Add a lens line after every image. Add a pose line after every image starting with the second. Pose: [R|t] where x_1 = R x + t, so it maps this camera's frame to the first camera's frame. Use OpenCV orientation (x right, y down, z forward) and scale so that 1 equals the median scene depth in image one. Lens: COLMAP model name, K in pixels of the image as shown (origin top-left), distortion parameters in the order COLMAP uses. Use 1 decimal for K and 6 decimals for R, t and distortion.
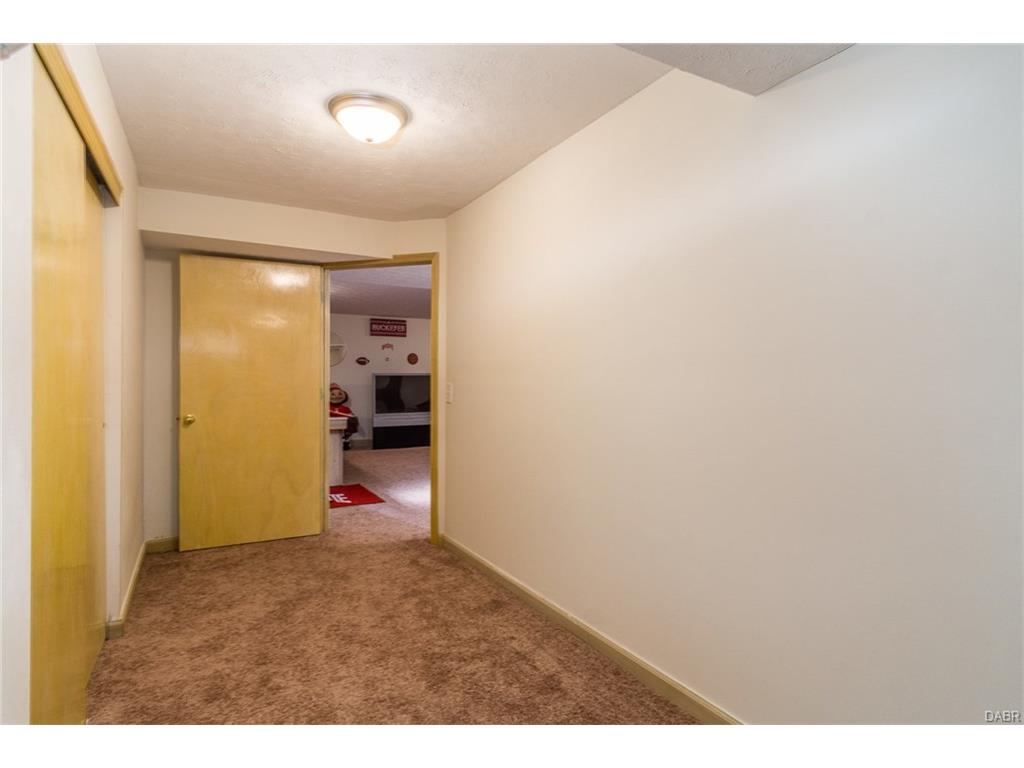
lens RADIAL K [[550.2, 0, 511.7], [0, 550.2, 380.9], [0, 0, 1]] dist [0.012043, 0.001474]
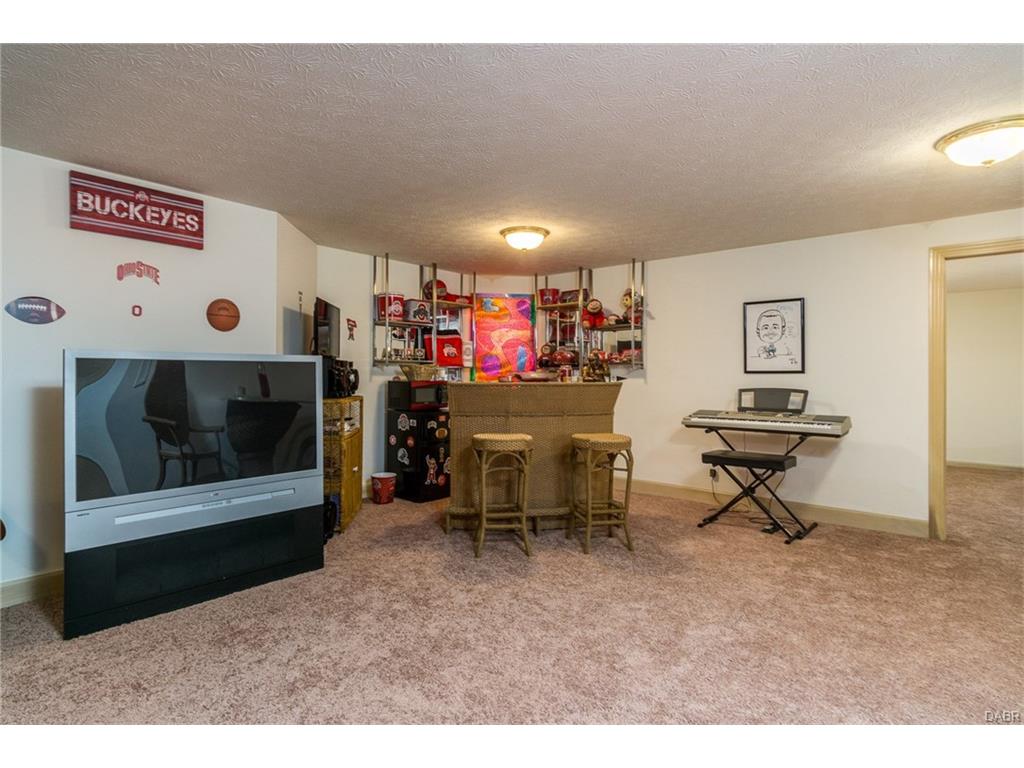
lens RADIAL K [[550.2, 0, 512.6], [0, 550.2, 377.2], [0, 0, 1]] dist [0.012043, 0.001474]
pose [[0.943260, 0.002085, 0.332049, -0.126875], [-0.001619, 0.999997, -0.001681, -0.000110], [-0.332052, 0.001048, 0.943260, 0.625149]]
